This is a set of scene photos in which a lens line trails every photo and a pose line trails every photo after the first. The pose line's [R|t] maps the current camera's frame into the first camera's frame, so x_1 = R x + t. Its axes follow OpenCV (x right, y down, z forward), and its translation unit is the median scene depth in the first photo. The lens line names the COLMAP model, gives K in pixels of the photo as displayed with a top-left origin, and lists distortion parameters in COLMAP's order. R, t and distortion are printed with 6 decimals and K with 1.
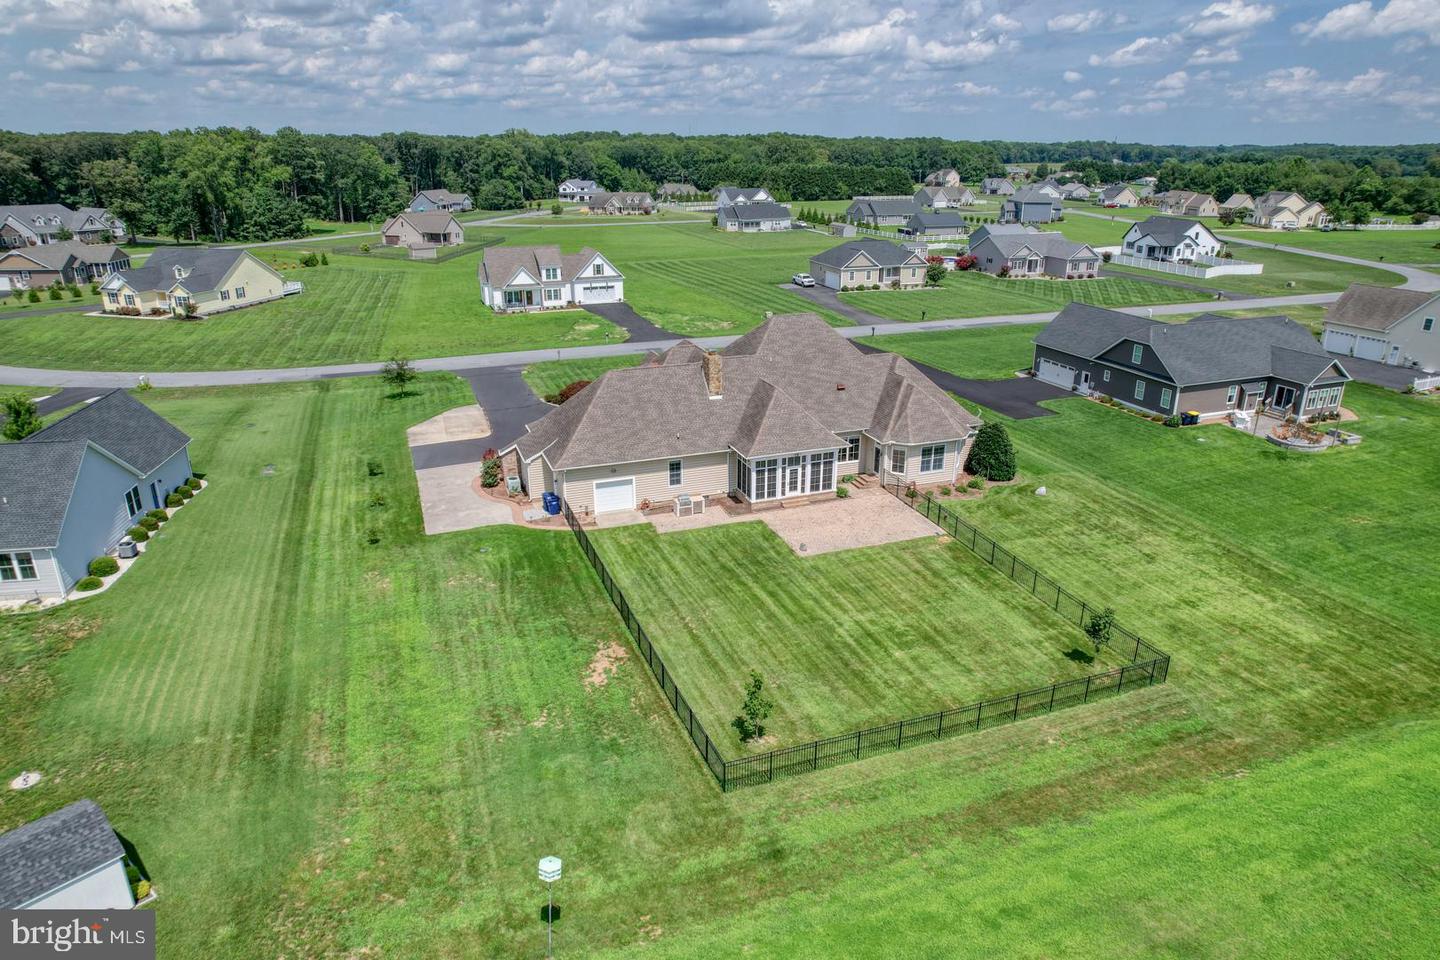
lens RADIAL K [[922.5, 0, 718.1], [0, 922.5, 480.8], [0, 0, 1]] dist [-0.086041, 0.083098]
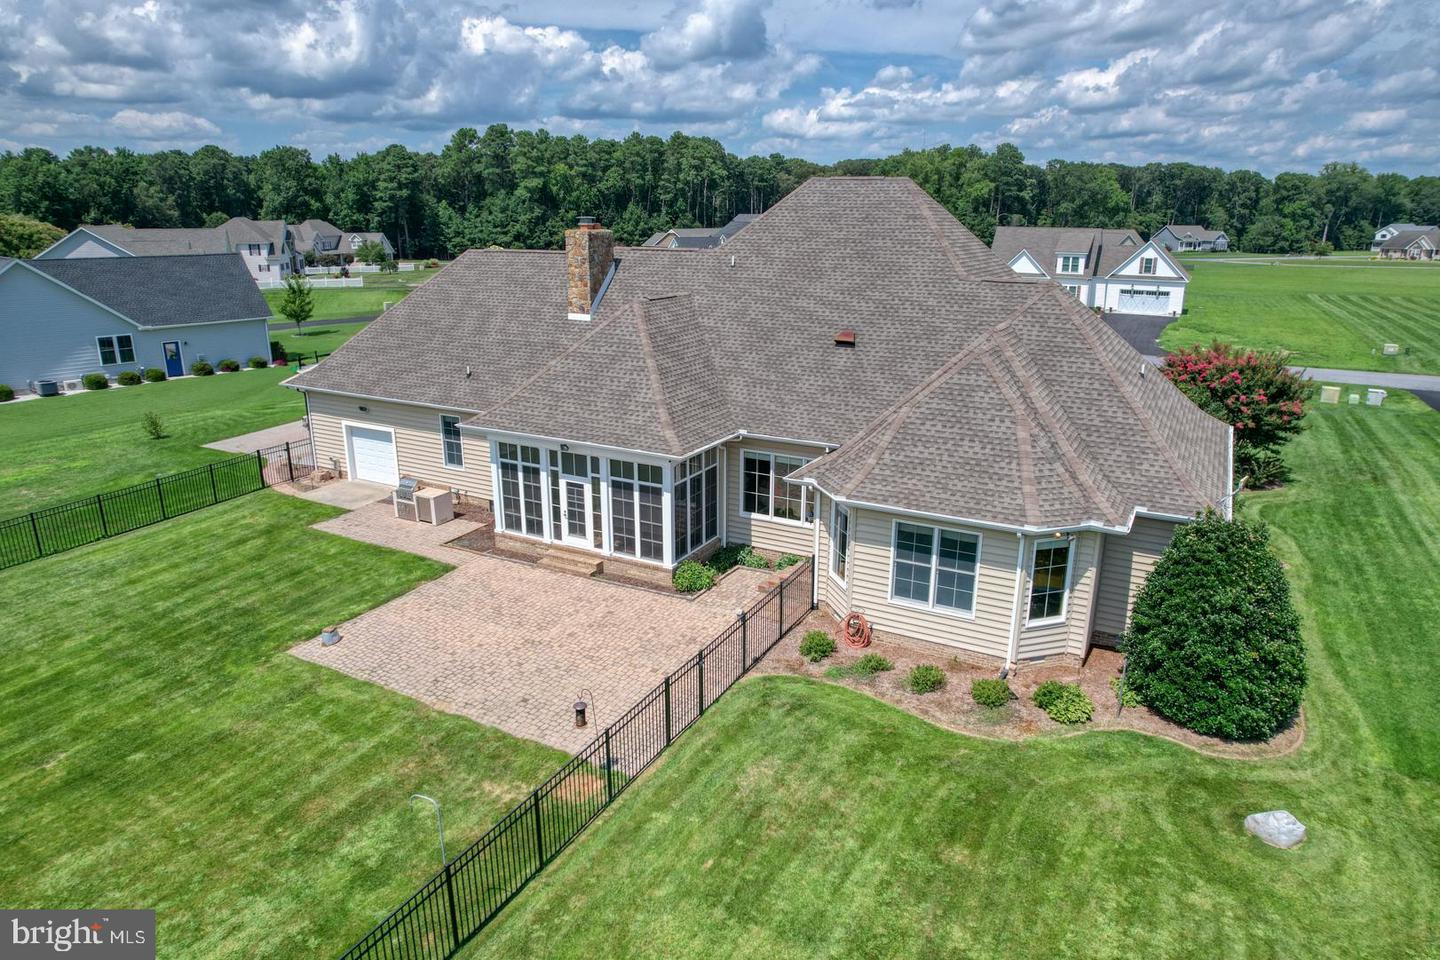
lens RADIAL K [[922.5, 0, 718.1], [0, 922.5, 480.8], [0, 0, 1]] dist [-0.086041, 0.083098]
pose [[0.655473, 0.215917, -0.723695, 0.420125], [-0.263837, 0.963349, 0.048454, -0.050293], [0.707633, 0.159178, 0.688417, 0.740096]]
